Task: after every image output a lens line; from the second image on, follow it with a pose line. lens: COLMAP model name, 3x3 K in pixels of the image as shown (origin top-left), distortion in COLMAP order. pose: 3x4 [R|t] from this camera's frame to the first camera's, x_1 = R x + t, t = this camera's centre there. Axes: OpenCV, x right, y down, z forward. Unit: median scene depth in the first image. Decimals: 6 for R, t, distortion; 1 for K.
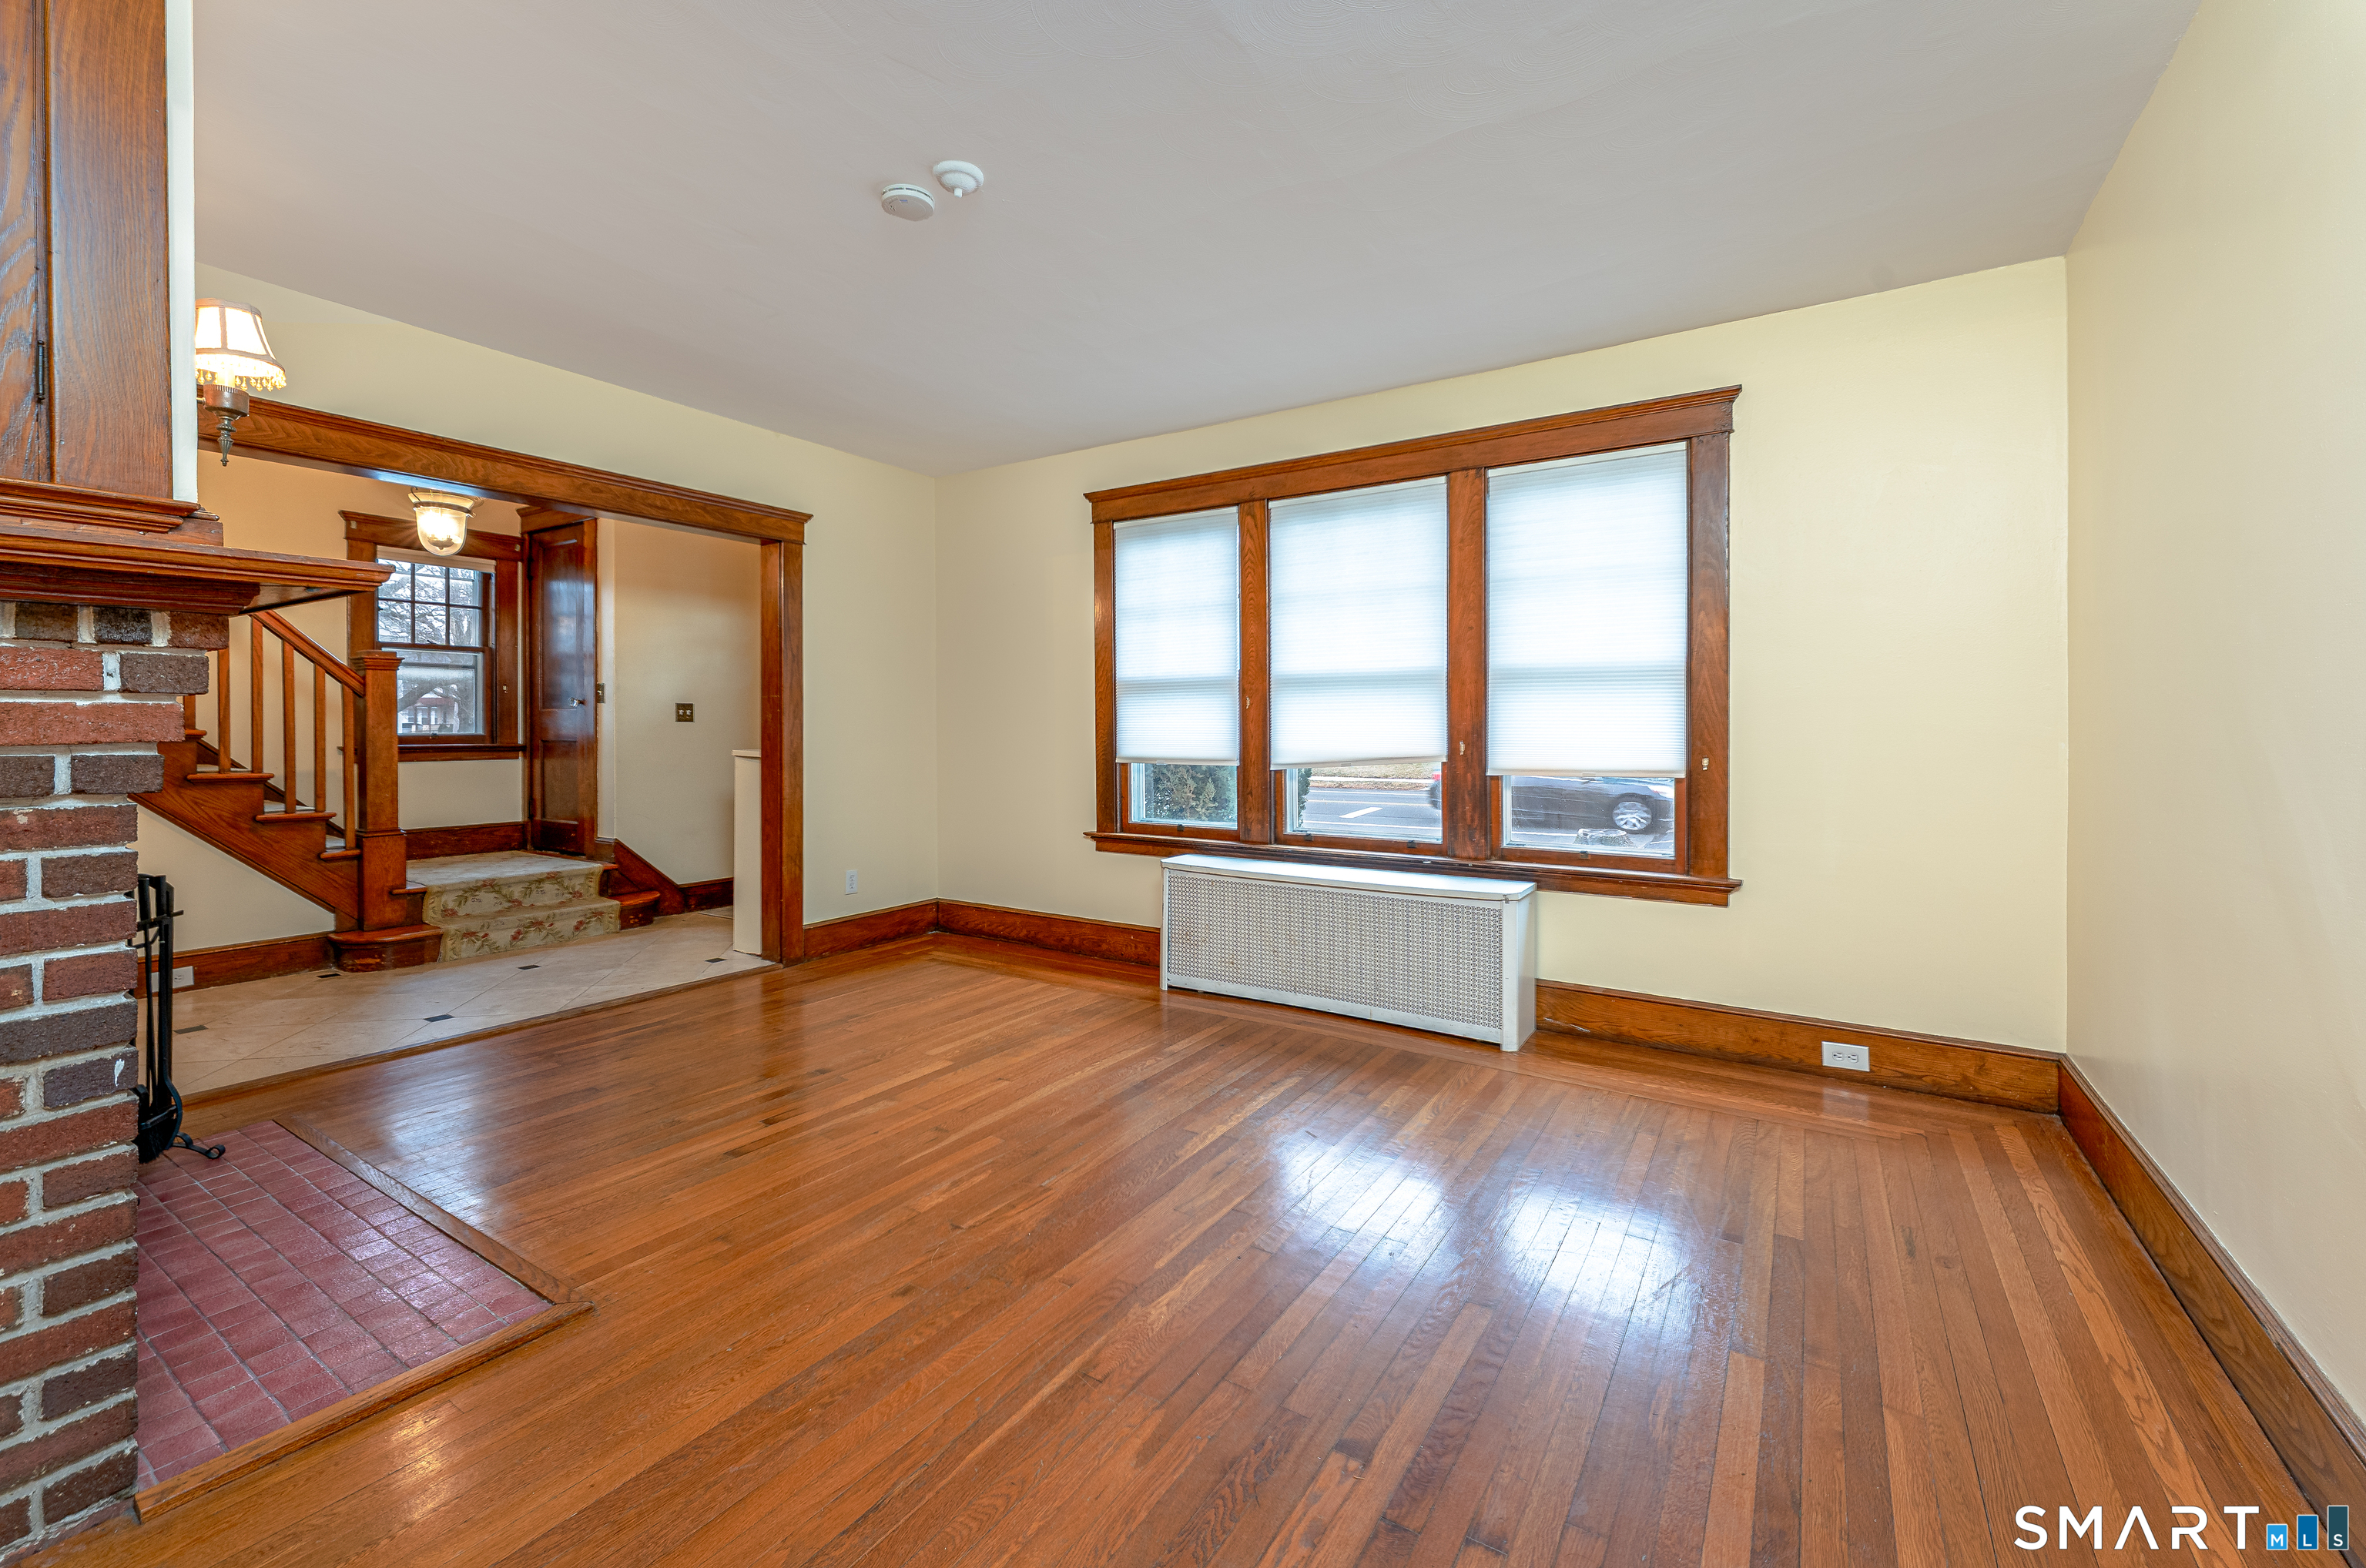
lens RADIAL K [[973.4, 0, 1185.5], [0, 973.4, 724.0], [0, 0, 1]] dist [0.001151, -0.000087]
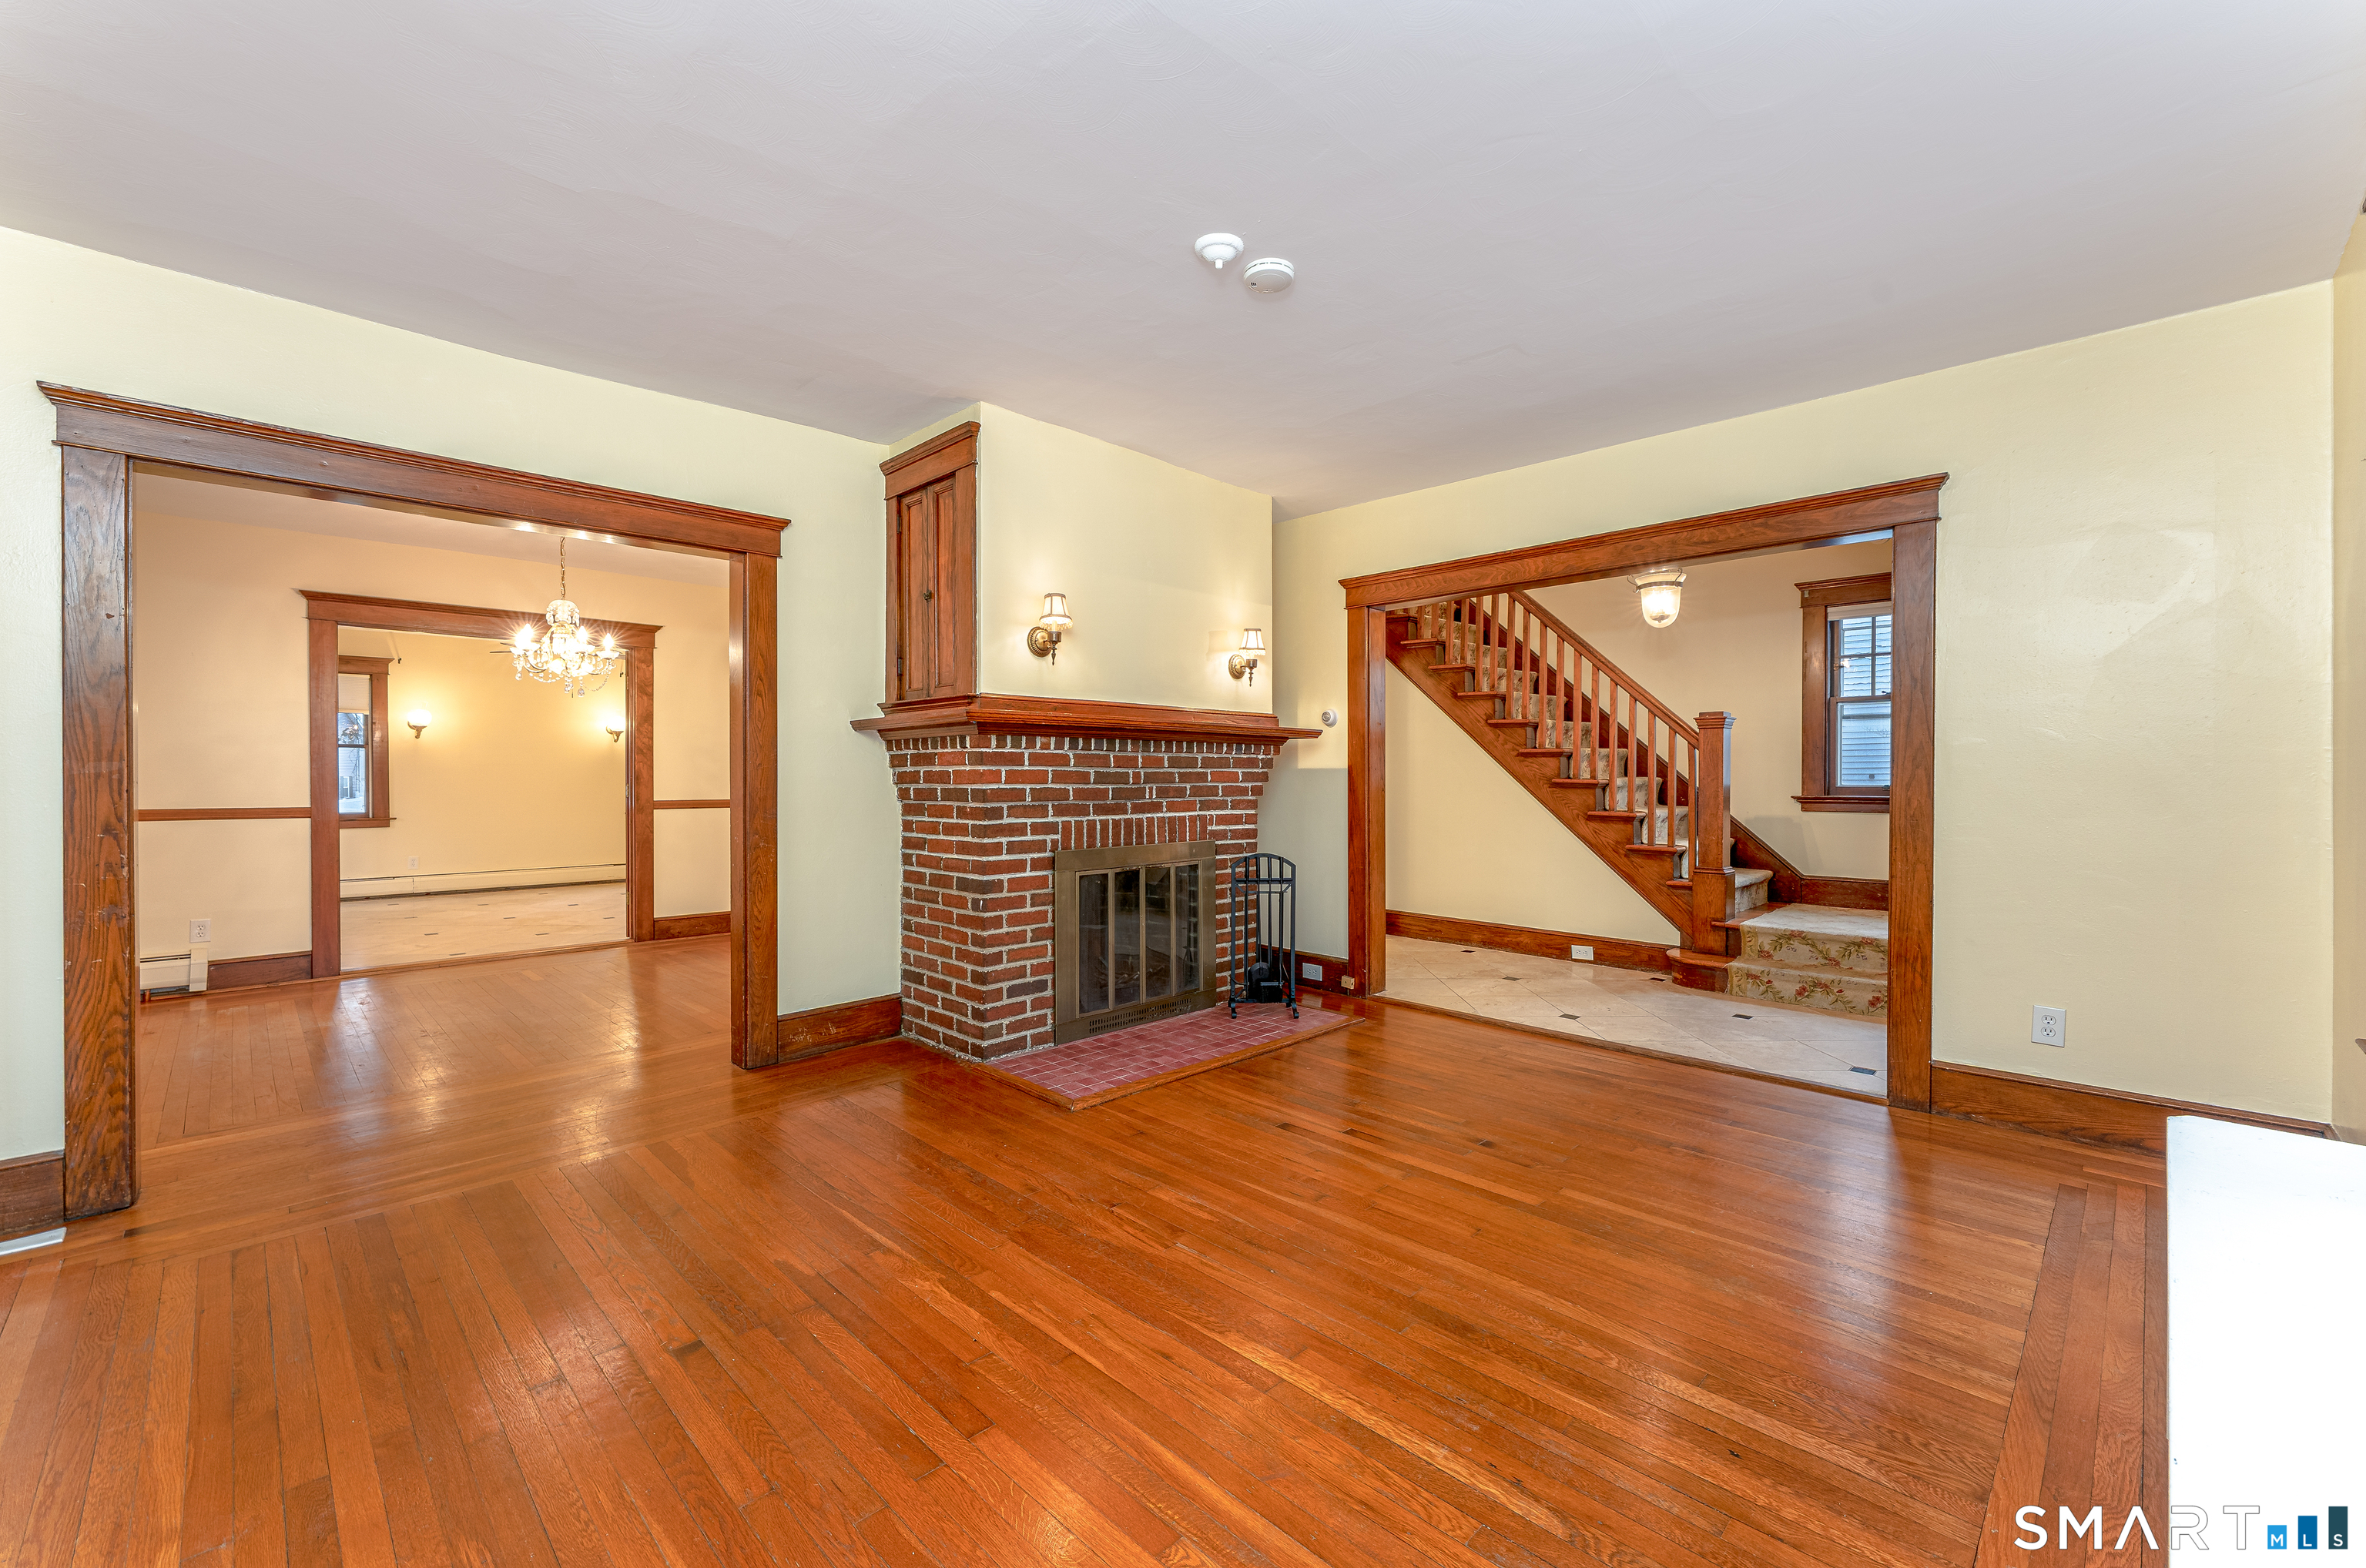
lens RADIAL K [[973.4, 0, 1186.9], [0, 973.4, 778.0], [0, 0, 1]] dist [0.001151, -0.000087]
pose [[-0.220693, 0.001620, -0.975342, 0.617451], [0.000914, 0.999999, 0.001454, 0.000750], [0.975343, -0.000571, -0.220694, 0.935373]]
